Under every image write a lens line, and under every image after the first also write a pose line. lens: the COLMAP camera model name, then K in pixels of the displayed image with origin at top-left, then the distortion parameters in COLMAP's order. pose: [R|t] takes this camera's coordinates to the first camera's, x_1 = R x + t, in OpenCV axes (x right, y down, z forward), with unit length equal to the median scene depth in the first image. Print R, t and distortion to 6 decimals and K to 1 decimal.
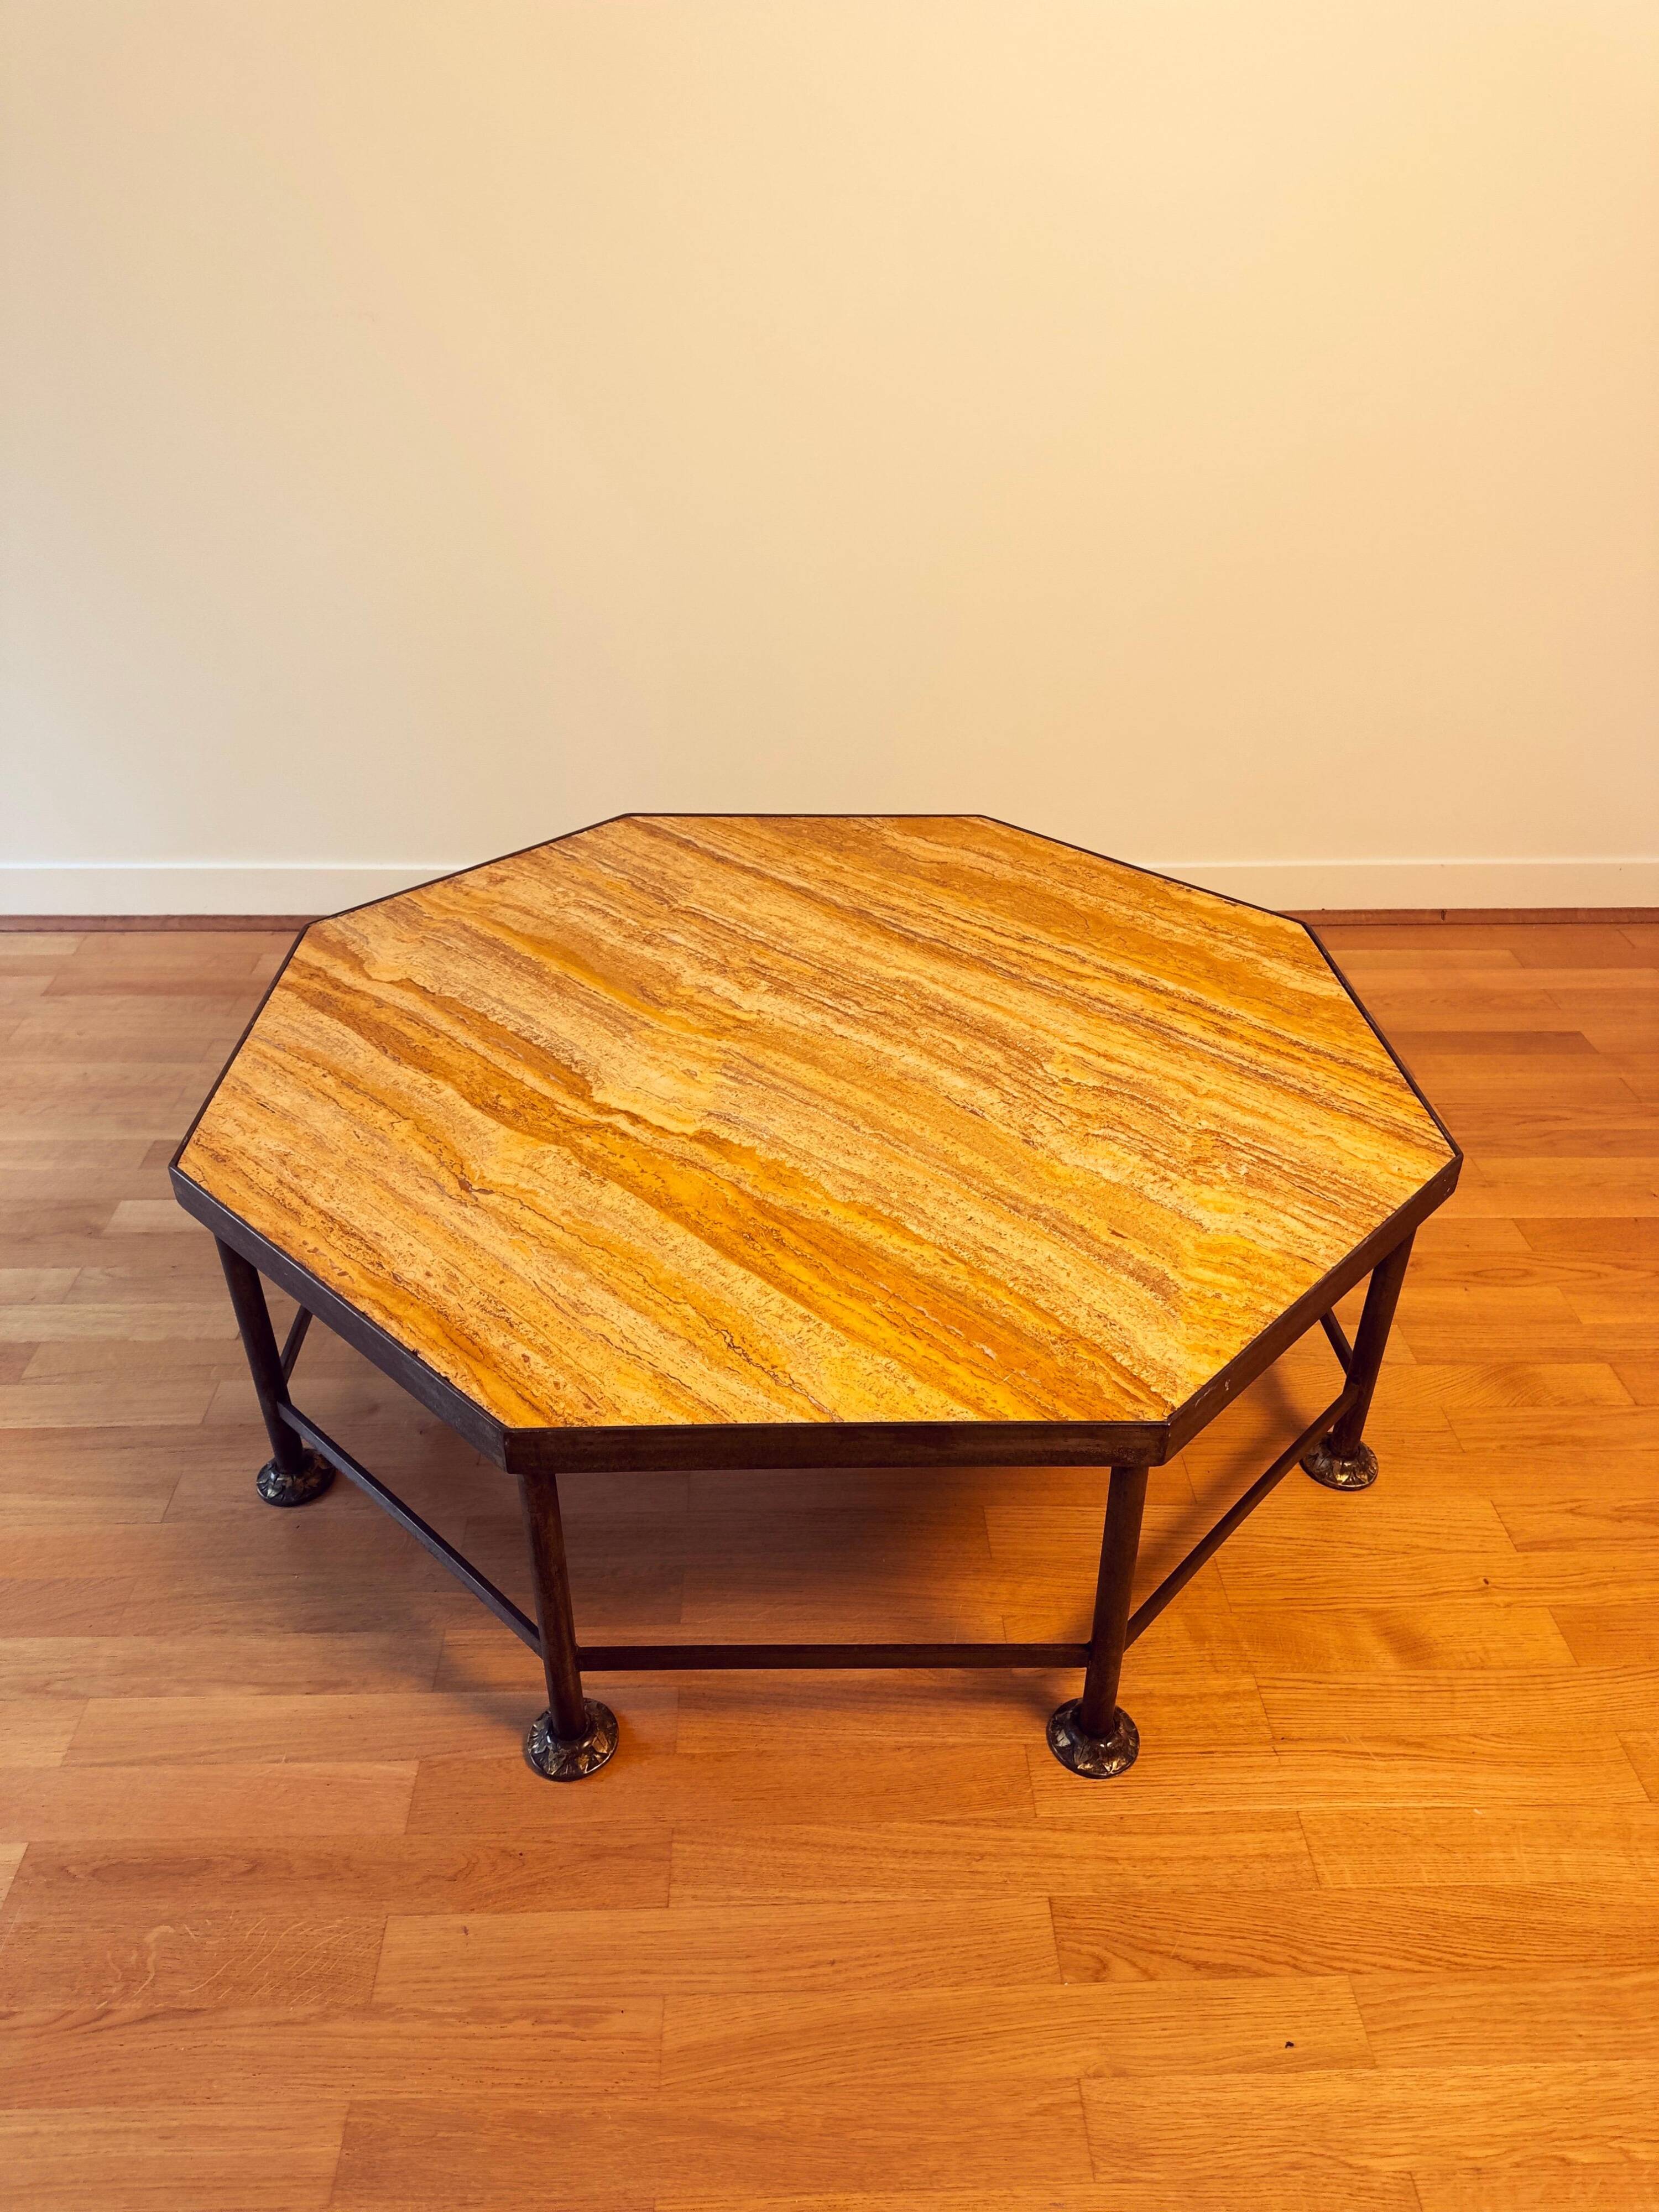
lens RADIAL K [[1570.0, 0, 834.4], [0, 1570.0, 1101.3], [0, 0, 1]] dist [0.097456, -0.139264]
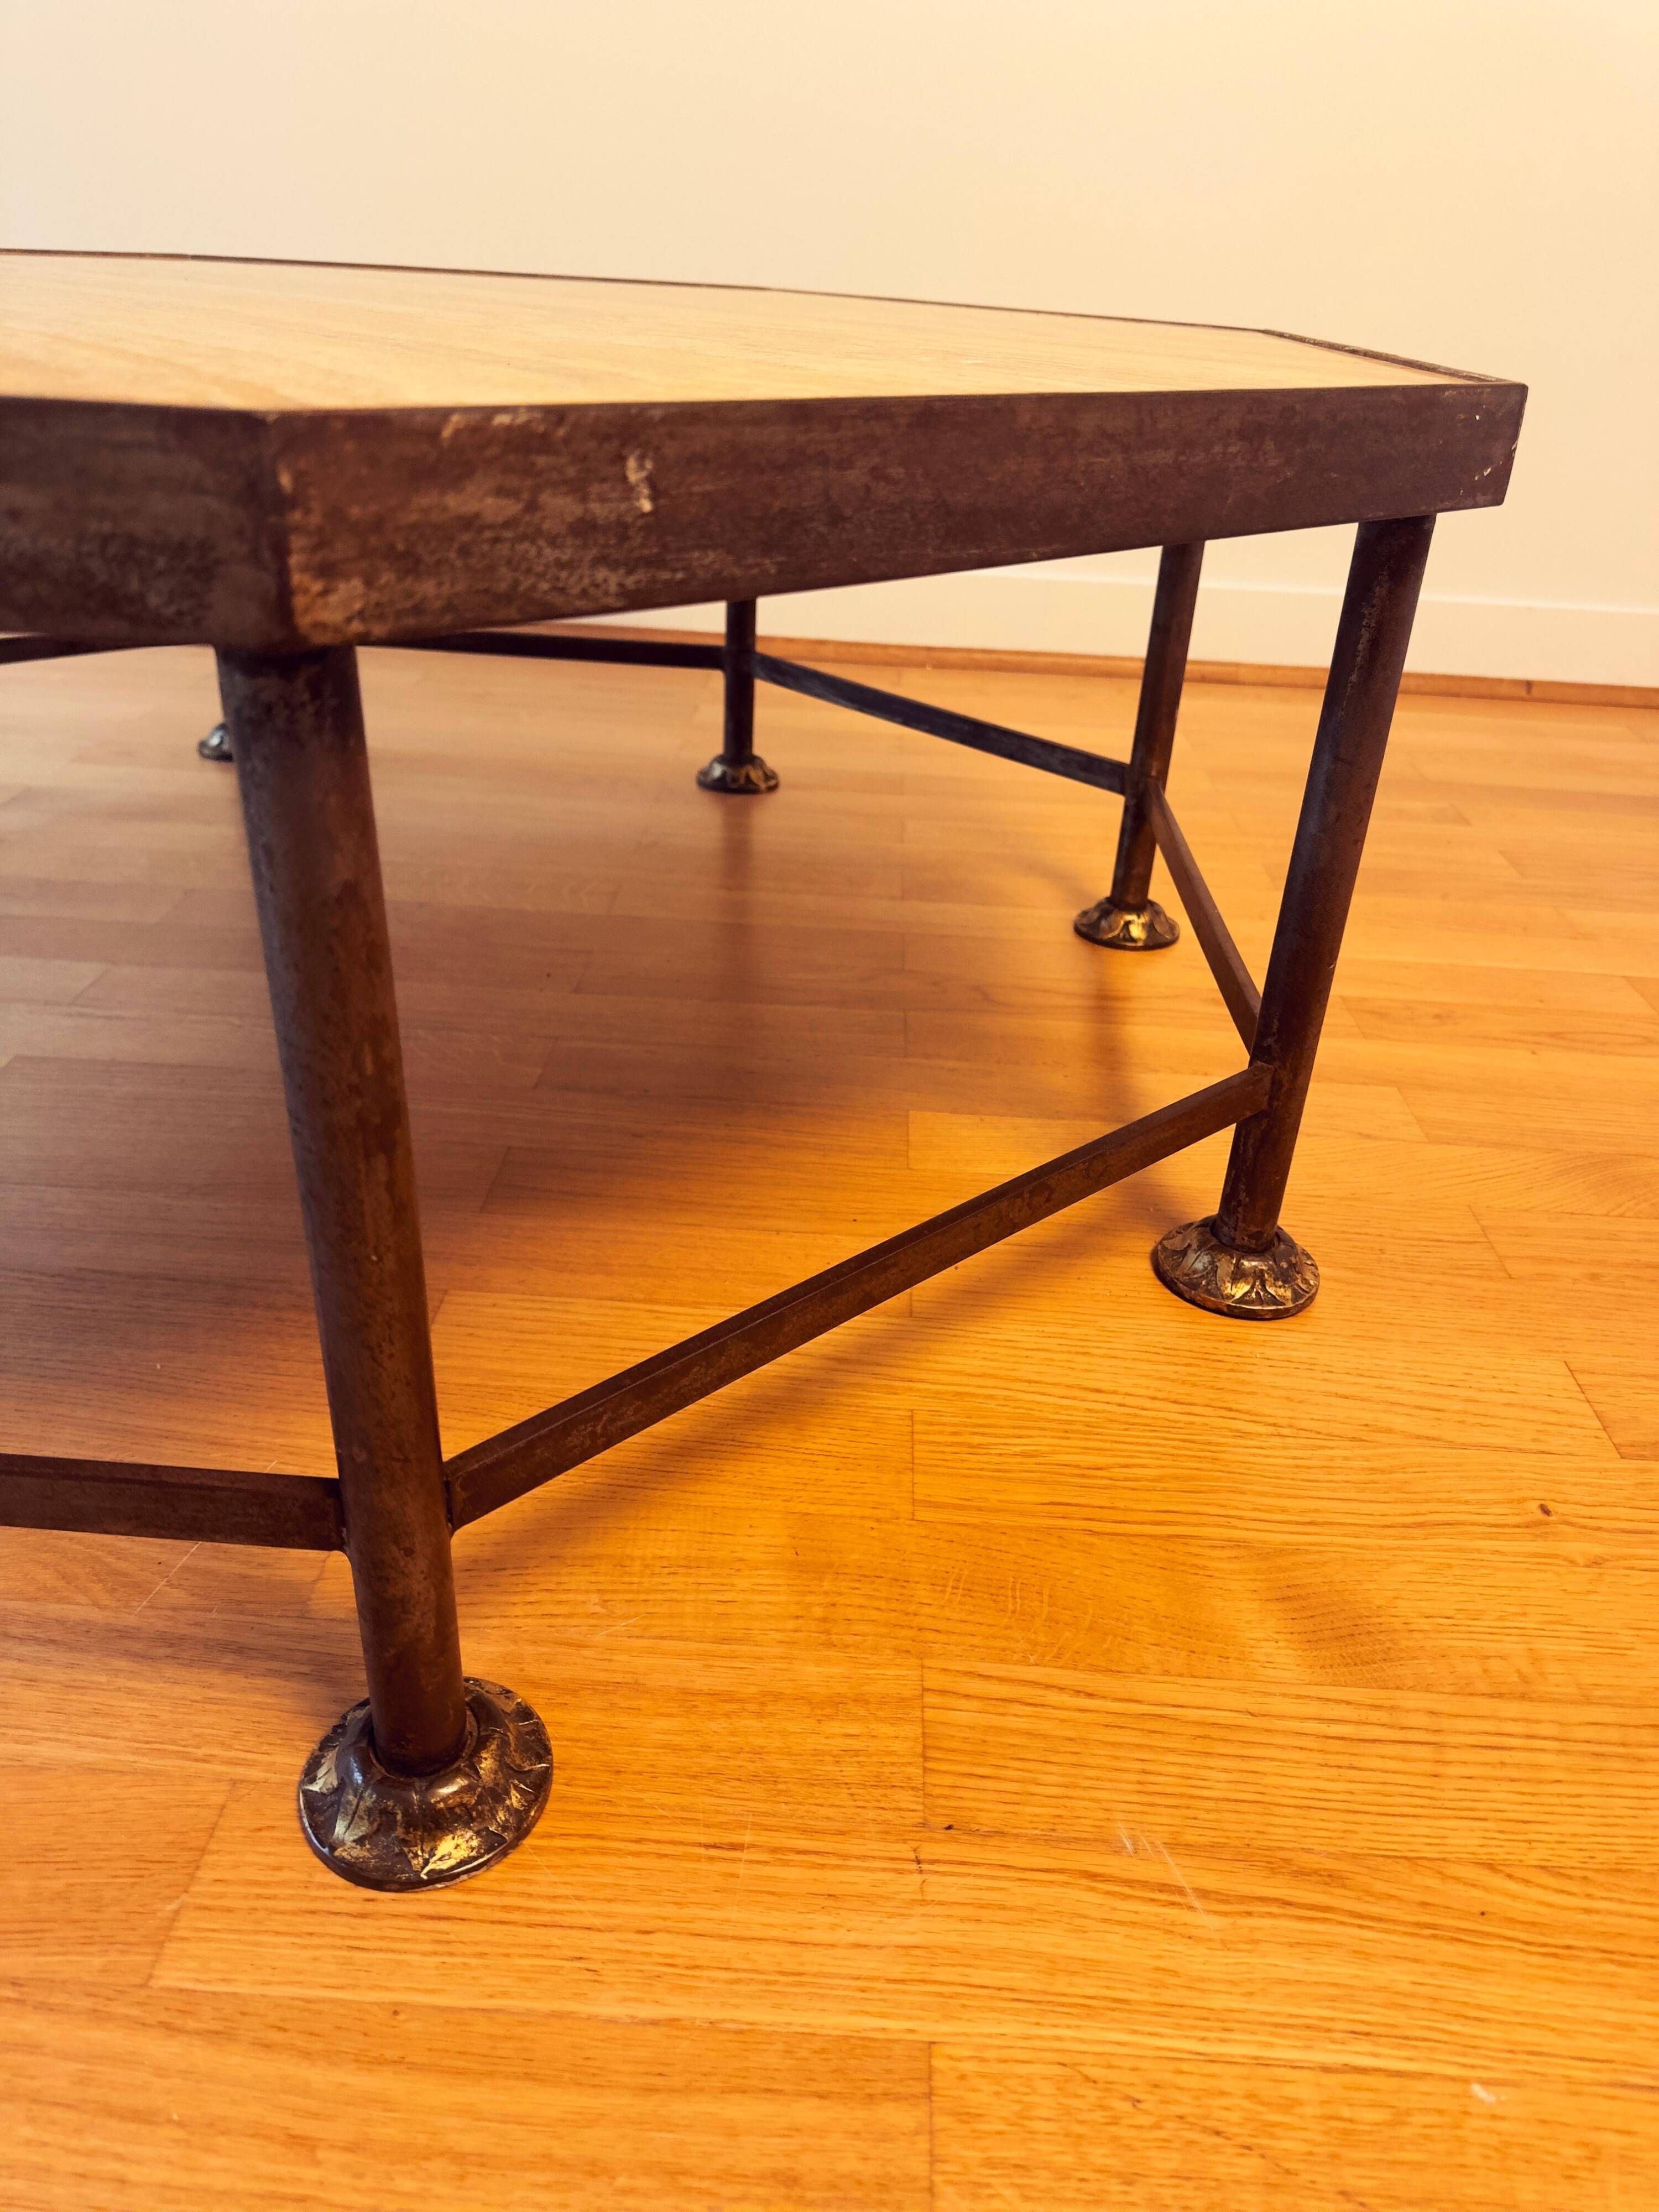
lens RADIAL K [[1575.0, 0, 830.3], [0, 1575.0, 1109.2], [0, 0, 1]] dist [0.065798, -0.099173]
pose [[0.996233, 0.068366, -0.053345, 0.258670], [-0.072219, 0.994640, -0.073998, 0.263104], [0.048001, 0.077572, 0.995831, 0.619233]]
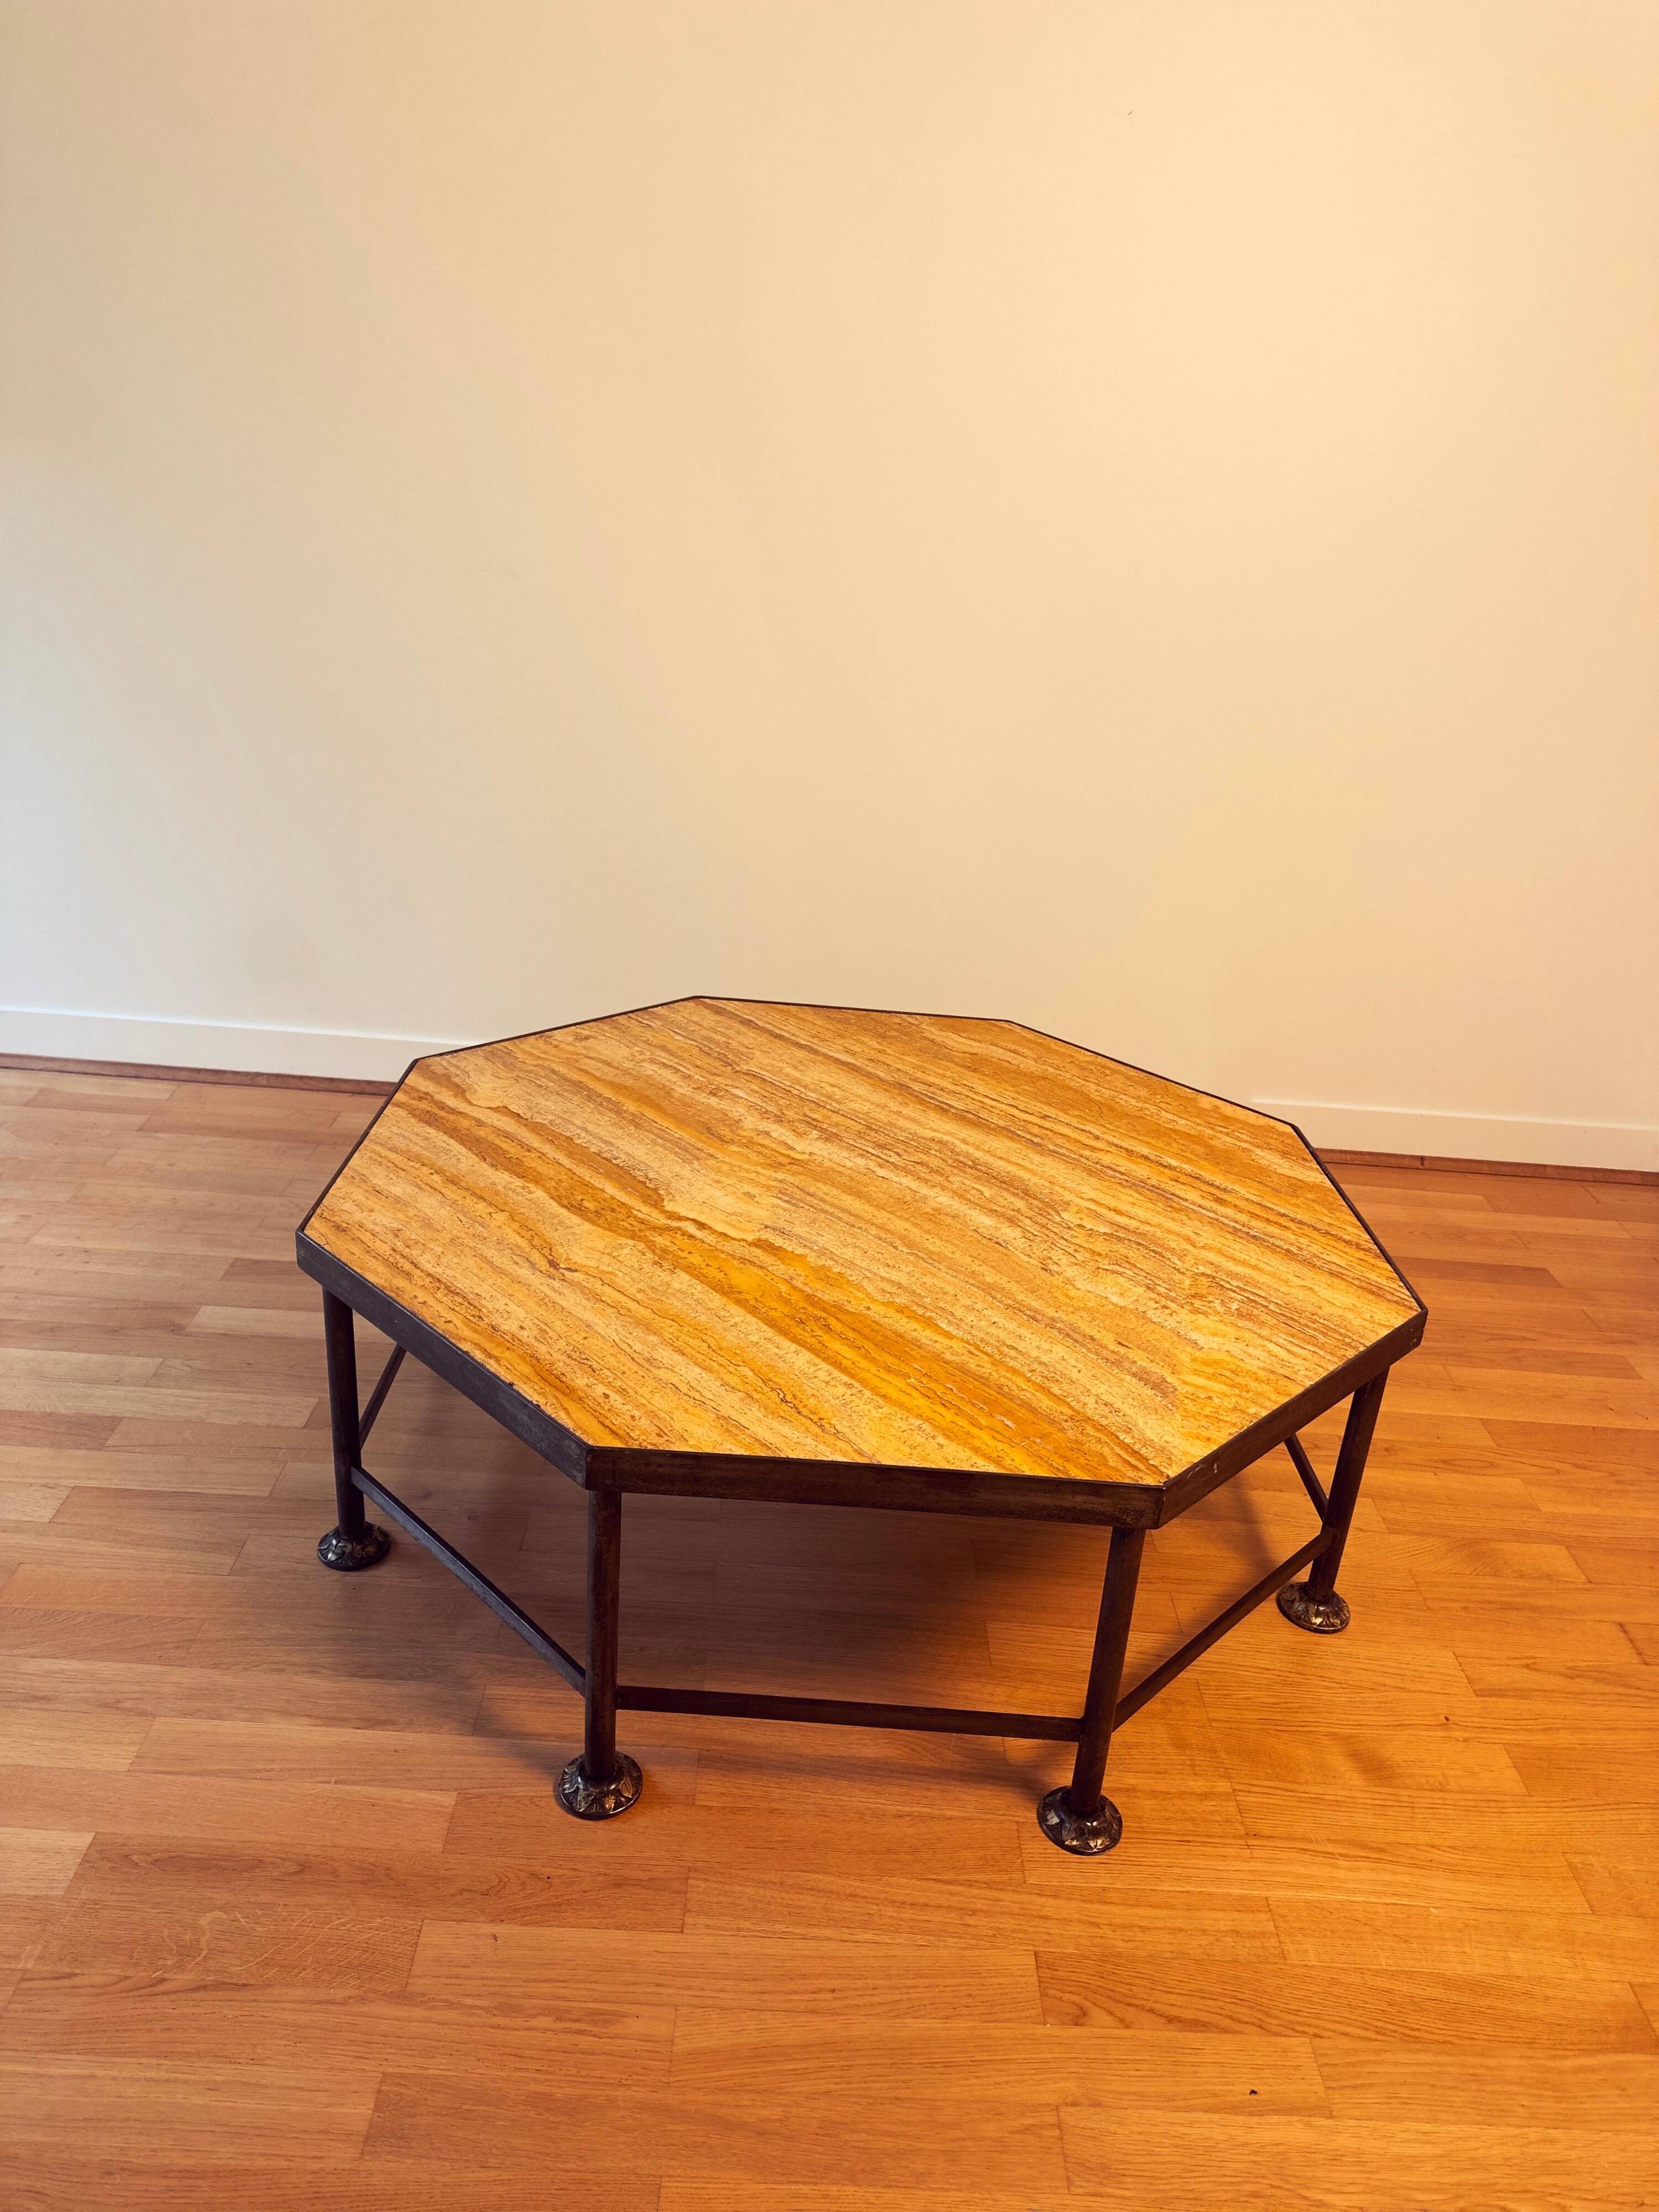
lens RADIAL K [[1570.0, 0, 834.4], [0, 1570.0, 1101.3], [0, 0, 1]] dist [0.097456, -0.139264]
pose [[0.997229, 0.074360, -0.002124, -0.036871], [-0.073614, 0.982300, -0.172244, 0.116894], [-0.010721, 0.171923, 0.985052, -0.143858]]
